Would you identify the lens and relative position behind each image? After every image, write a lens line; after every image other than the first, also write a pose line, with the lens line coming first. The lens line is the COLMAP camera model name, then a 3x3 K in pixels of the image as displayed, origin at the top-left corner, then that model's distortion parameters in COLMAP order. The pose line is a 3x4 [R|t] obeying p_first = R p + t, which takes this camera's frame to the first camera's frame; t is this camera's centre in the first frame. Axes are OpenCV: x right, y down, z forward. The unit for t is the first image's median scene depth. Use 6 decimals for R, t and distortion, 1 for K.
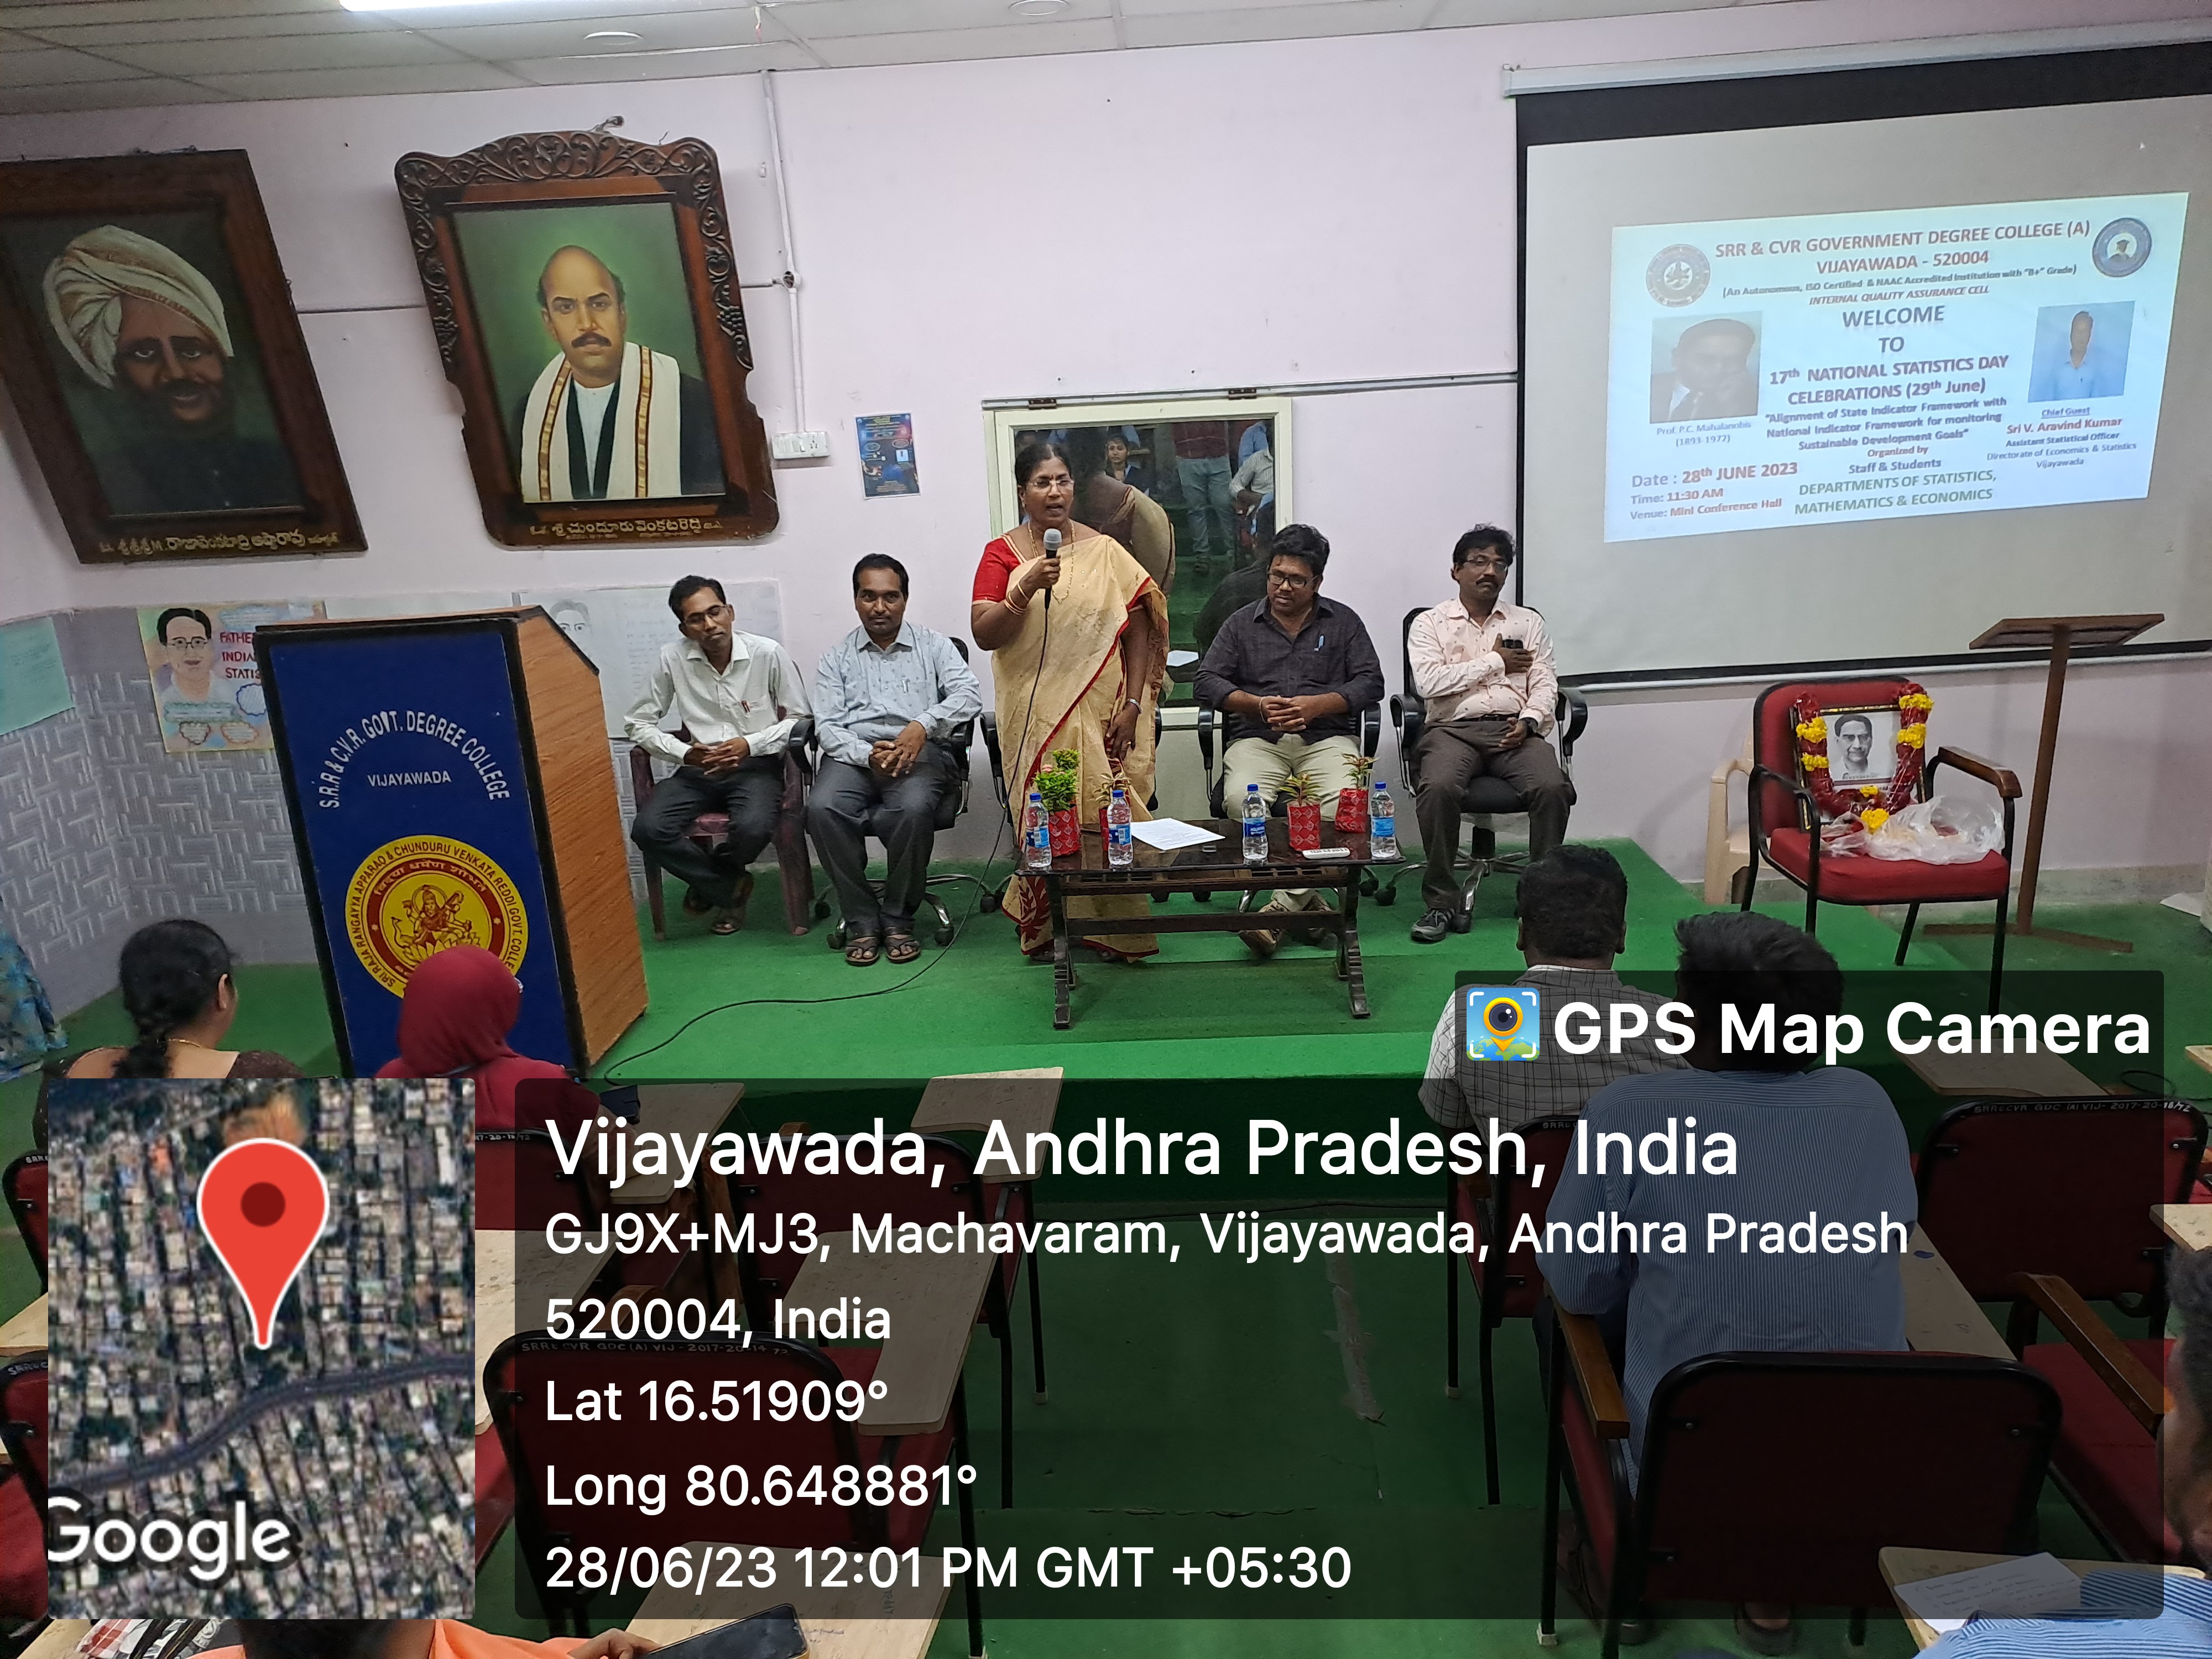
lens RADIAL K [[1611.0, 0, 1102.2], [0, 1611.0, 765.6], [0, 0, 1]] dist [0.026077, -0.008915]
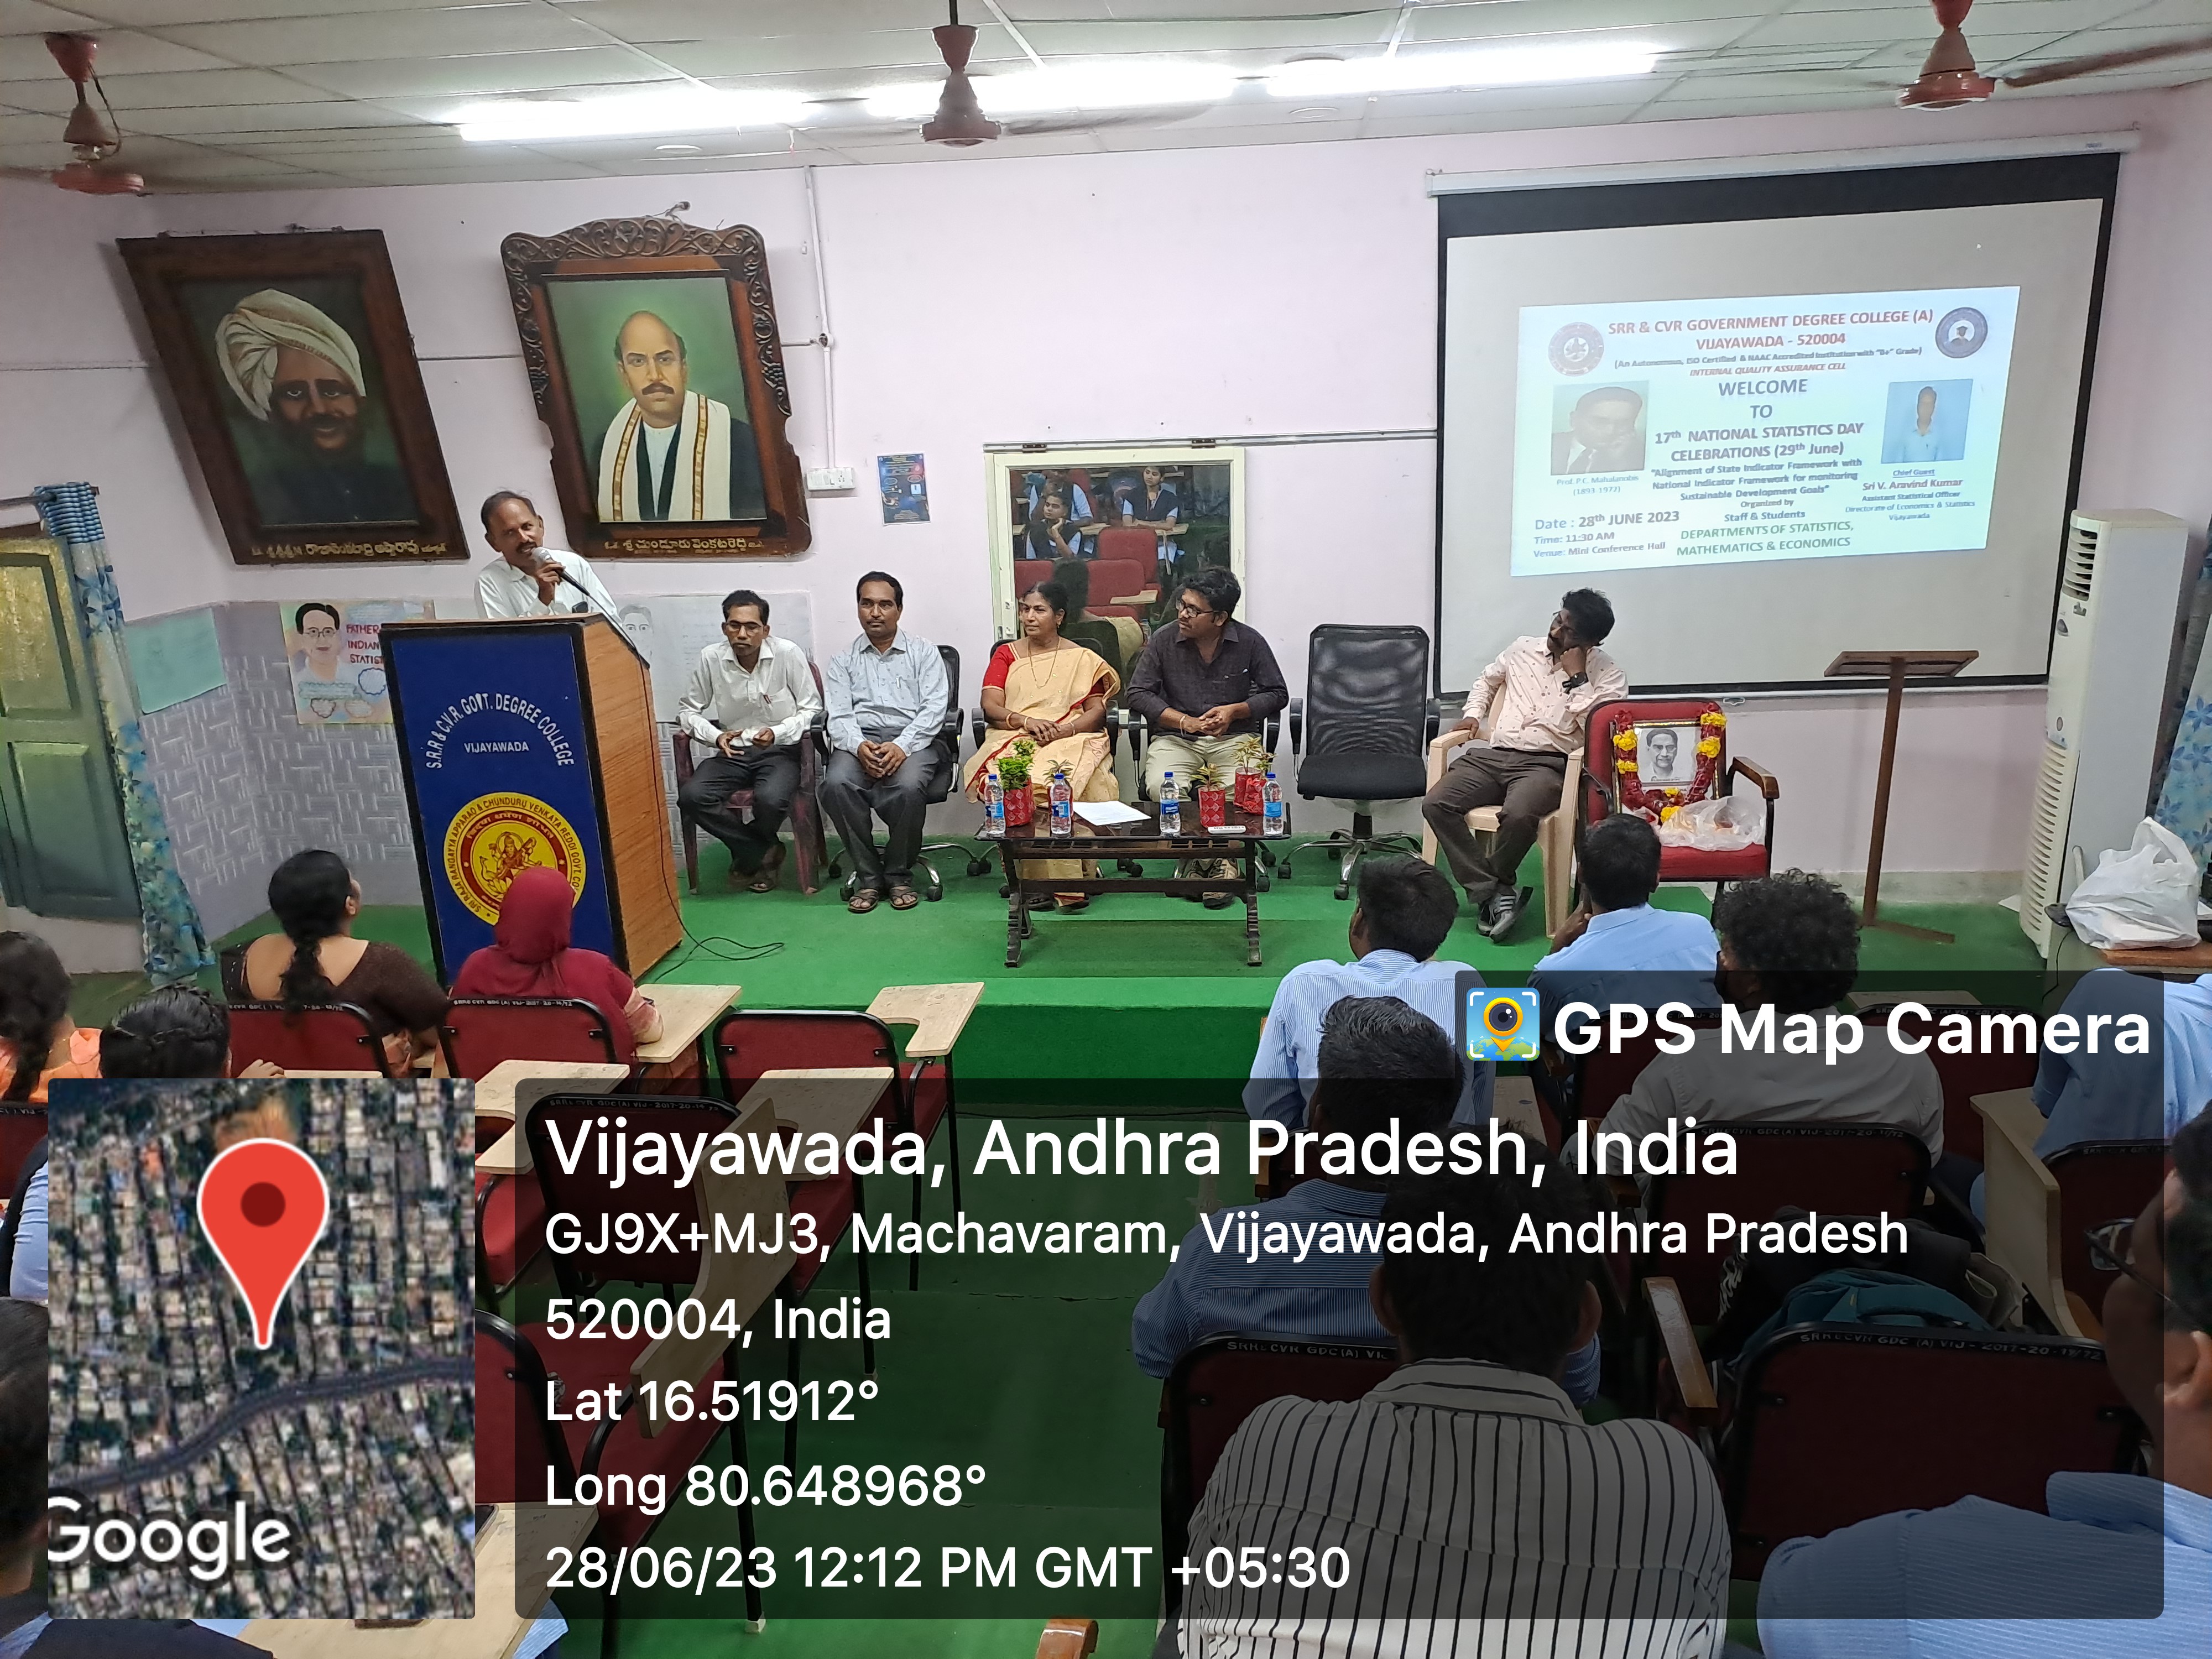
lens RADIAL K [[1622.0, 0, 1100.6], [0, 1622.0, 763.7], [0, 0, 1]] dist [0.100342, -0.163589]
pose [[0.997994, 0.028884, -0.056343, 0.090425], [-0.029059, 0.999575, -0.002292, 0.007901], [0.056253, 0.003925, 0.998409, -0.197628]]
